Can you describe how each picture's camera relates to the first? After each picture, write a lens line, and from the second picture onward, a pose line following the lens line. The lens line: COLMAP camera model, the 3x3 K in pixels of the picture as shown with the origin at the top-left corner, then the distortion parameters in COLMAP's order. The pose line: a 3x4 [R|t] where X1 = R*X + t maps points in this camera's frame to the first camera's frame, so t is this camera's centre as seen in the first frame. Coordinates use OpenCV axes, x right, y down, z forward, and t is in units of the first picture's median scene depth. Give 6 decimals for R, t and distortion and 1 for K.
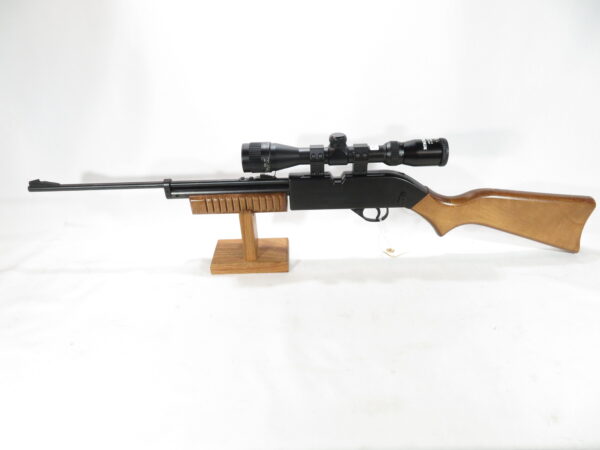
lens RADIAL K [[450.9, 0, 304.6], [0, 450.9, 224.7], [0, 0, 1]] dist [0.011512, -0.004046]
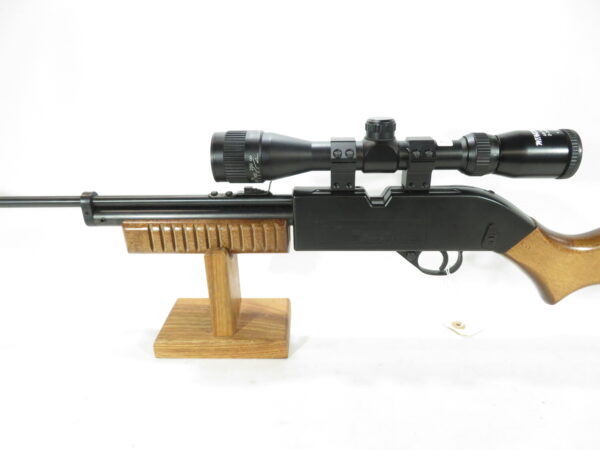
lens RADIAL K [[450.9, 0, 301.1], [0, 450.9, 224.0], [0, 0, 1]] dist [0.011512, -0.004046]
pose [[0.999159, 0.026193, -0.031536, -0.004884], [-0.030053, 0.991202, -0.128901, 0.008633], [0.027882, 0.129740, 0.991156, 0.420114]]
